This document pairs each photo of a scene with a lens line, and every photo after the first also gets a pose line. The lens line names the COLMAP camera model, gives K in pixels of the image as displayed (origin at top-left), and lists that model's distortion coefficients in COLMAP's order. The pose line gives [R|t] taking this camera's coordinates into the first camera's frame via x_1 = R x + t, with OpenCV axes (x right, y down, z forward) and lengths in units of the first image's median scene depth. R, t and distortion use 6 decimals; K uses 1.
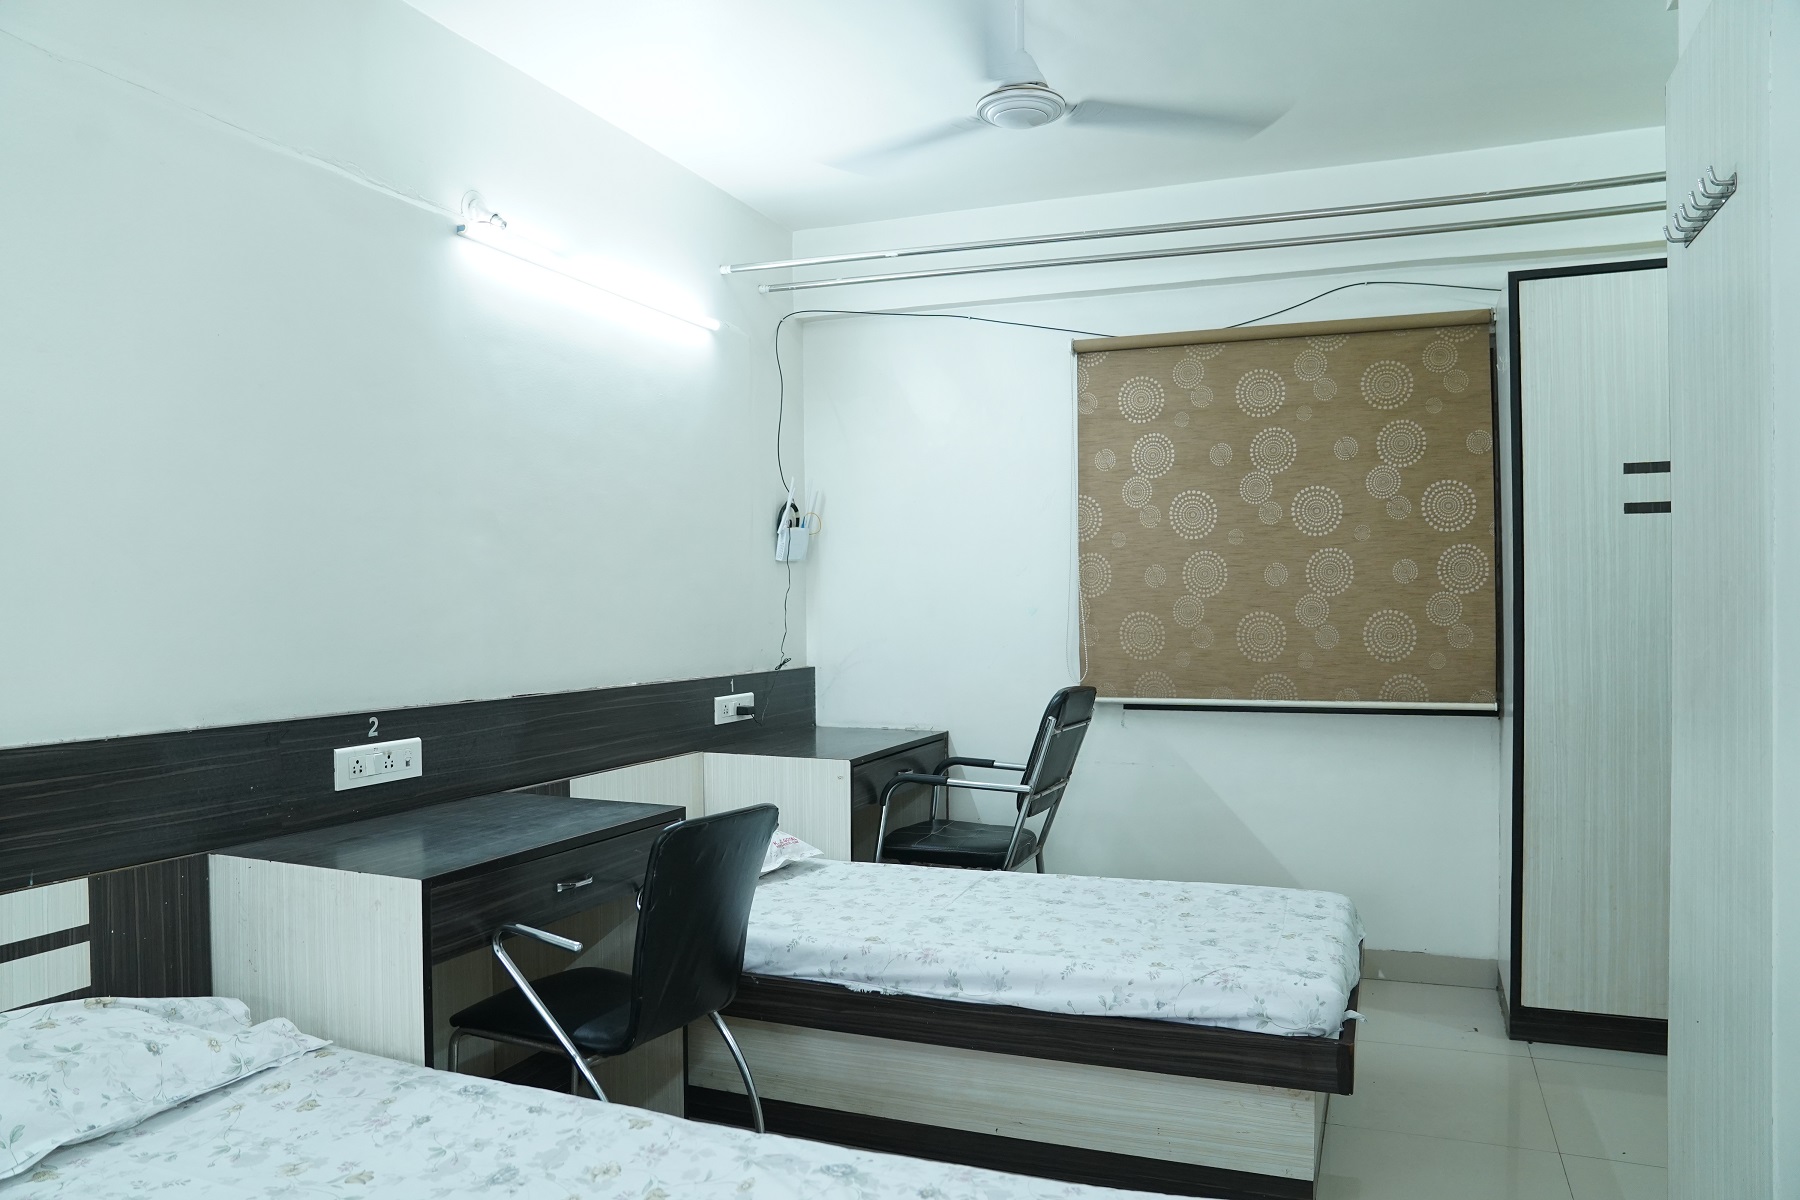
lens RADIAL K [[1244.8, 0, 894.3], [0, 1244.8, 608.7], [0, 0, 1]] dist [-0.132295, 0.095440]
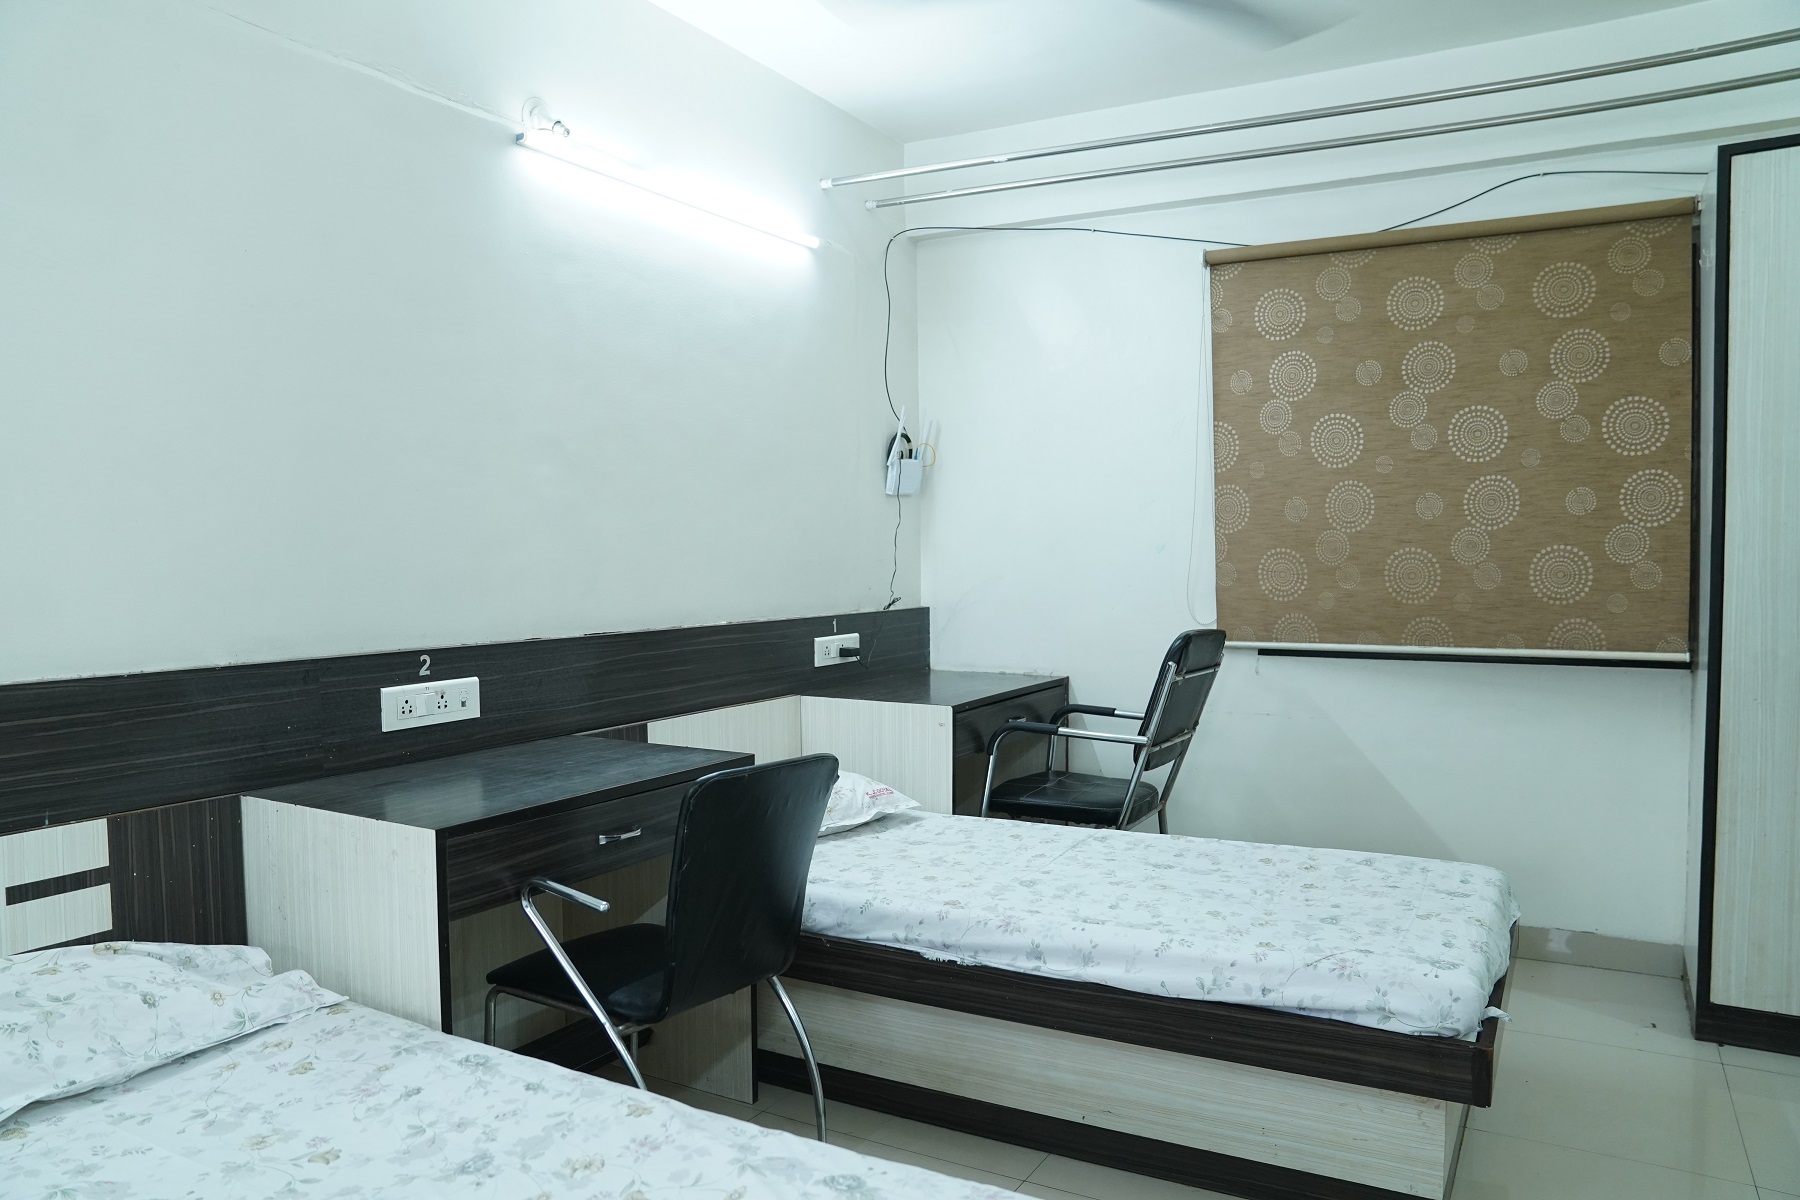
lens RADIAL K [[1244.8, 0, 894.3], [0, 1244.8, 608.7], [0, 0, 1]] dist [-0.132295, 0.095440]
pose [[0.991259, 0.005349, -0.131819, 0.059110], [0.000494, 0.999020, 0.044248, 0.010384], [0.131926, -0.043927, 0.990286, 0.100074]]
